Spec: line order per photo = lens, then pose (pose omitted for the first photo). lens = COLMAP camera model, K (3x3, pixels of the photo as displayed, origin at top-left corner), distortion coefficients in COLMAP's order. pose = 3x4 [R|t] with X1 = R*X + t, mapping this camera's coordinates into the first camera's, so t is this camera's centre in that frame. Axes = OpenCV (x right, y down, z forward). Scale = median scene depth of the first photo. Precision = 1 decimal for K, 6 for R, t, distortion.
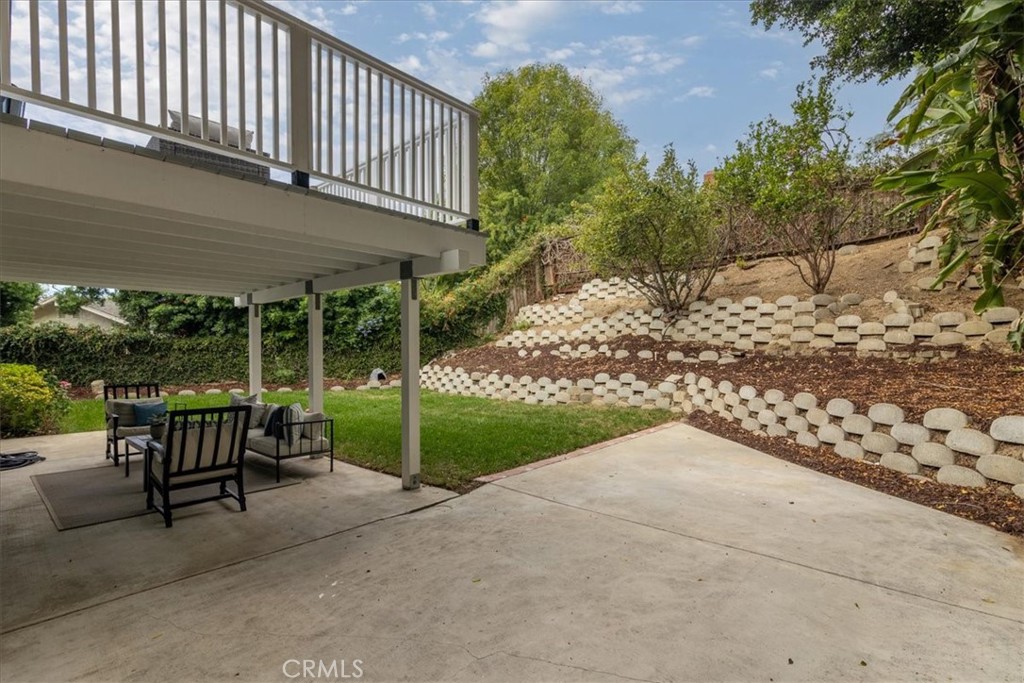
lens RADIAL K [[489.1, 0, 514.8], [0, 489.1, 360.3], [0, 0, 1]] dist [0.000662, 0.000052]
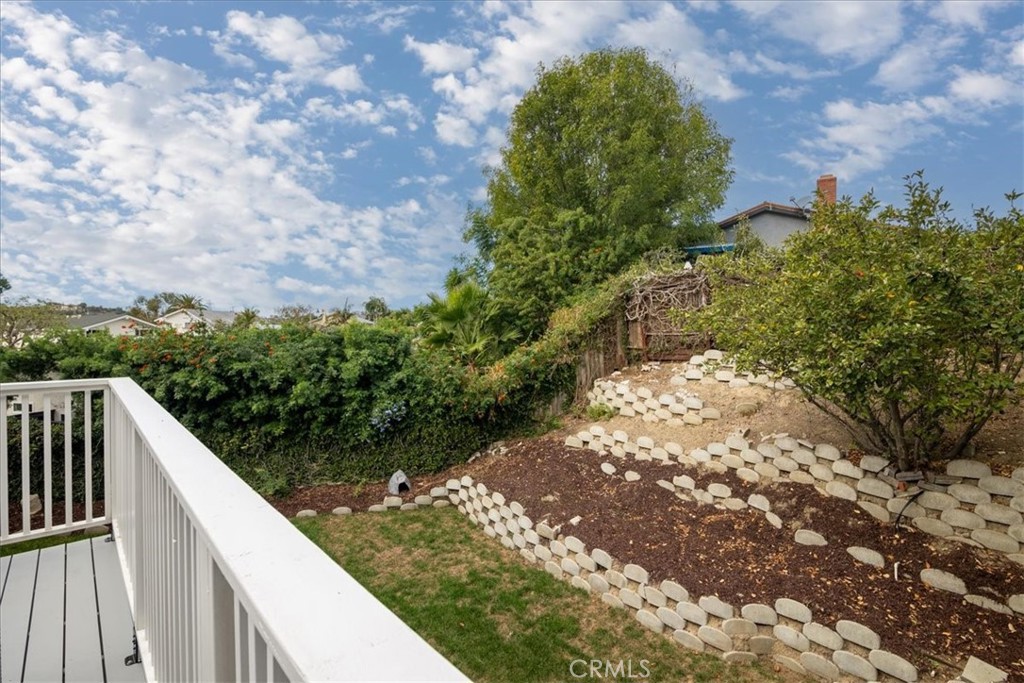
lens RADIAL K [[476.9, 0, 508.1], [0, 476.9, 328.2], [0, 0, 1]] dist [-0.019284, 0.000617]
pose [[0.996385, 0.003623, -0.084872, -0.064077], [-0.005680, 0.999696, -0.024010, -0.183827], [0.084759, 0.024406, 0.996103, 0.321441]]
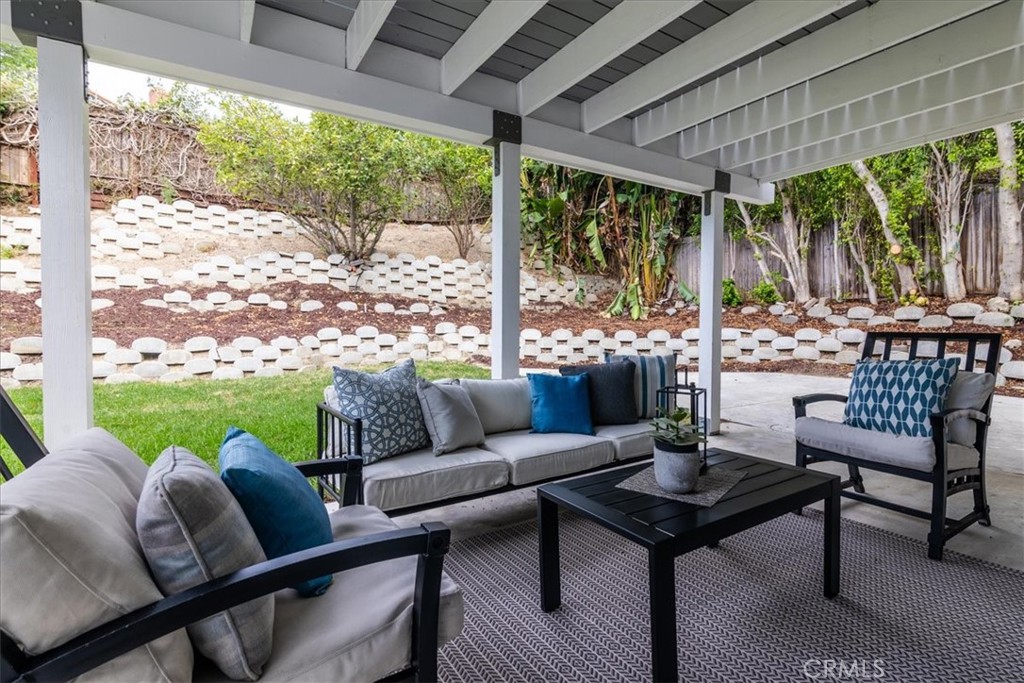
lens RADIAL K [[497.0, 0, 529.7], [0, 497.0, 330.0], [0, 0, 1]] dist [0.000468, -0.000001]
pose [[0.242994, -0.016491, 0.969888, -0.372215], [0.024393, 0.999643, 0.010886, 0.020805], [-0.969721, 0.021014, 0.243309, 0.347890]]
